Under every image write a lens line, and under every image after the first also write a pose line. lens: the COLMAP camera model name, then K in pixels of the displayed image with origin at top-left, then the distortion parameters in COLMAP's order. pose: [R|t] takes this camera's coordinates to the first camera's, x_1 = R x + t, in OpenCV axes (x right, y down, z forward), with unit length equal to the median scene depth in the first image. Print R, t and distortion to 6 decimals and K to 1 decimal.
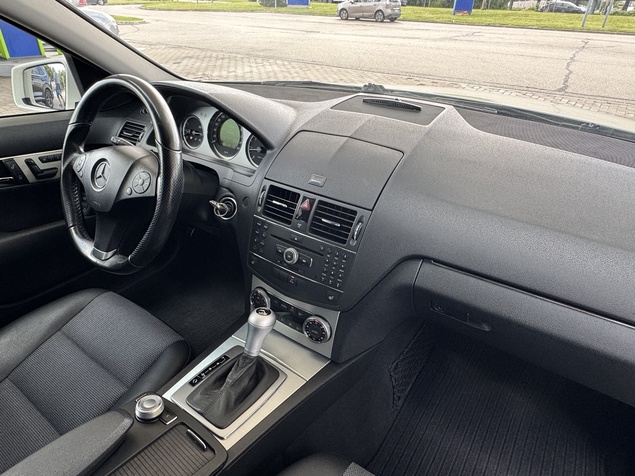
lens RADIAL K [[407.8, 0, 305.3], [0, 407.8, 237.5], [0, 0, 1]] dist [0.001766, 0.004146]
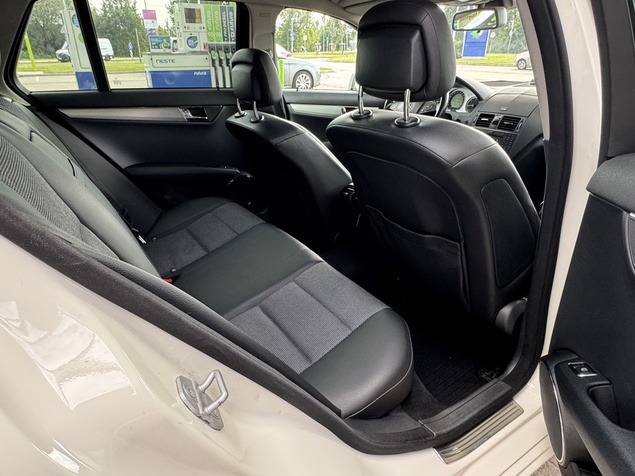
lens RADIAL K [[407.8, 0, 305.3], [0, 407.8, 237.5], [0, 0, 1]] dist [0.001766, 0.004146]
pose [[0.931354, 0.129039, -0.340484, -0.132646], [-0.163454, 0.983751, -0.074280, 0.903272], [0.325367, 0.124834, 0.937312, -1.417506]]
